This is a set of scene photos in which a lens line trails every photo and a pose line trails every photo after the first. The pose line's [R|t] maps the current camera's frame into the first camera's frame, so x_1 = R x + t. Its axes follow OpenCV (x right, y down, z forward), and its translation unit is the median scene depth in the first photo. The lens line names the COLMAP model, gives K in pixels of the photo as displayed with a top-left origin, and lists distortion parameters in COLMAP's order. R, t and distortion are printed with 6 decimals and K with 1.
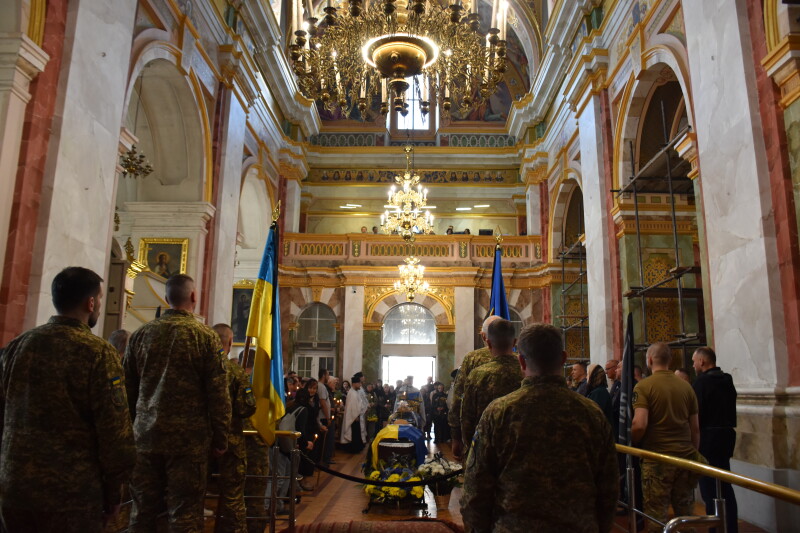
lens RADIAL K [[626.8, 0, 400.0], [0, 626.8, 266.5], [0, 0, 1]] dist [-0.169990, 0.130666]
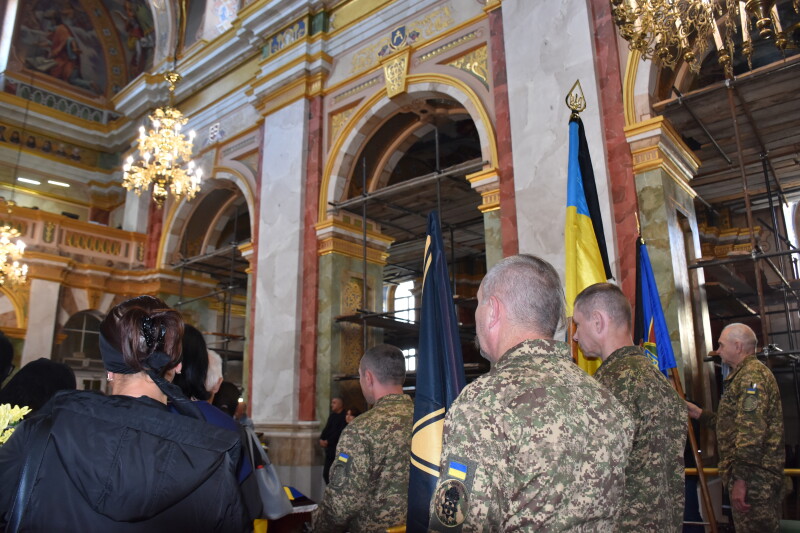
lens RADIAL K [[626.8, 0, 400.0], [0, 626.8, 266.5], [0, 0, 1]] dist [-0.169990, 0.130666]
pose [[0.627894, 0.171753, 0.759112, -0.184262], [-0.134983, 0.984597, -0.111121, 0.038919], [-0.766505, -0.032695, 0.641406, 0.202006]]
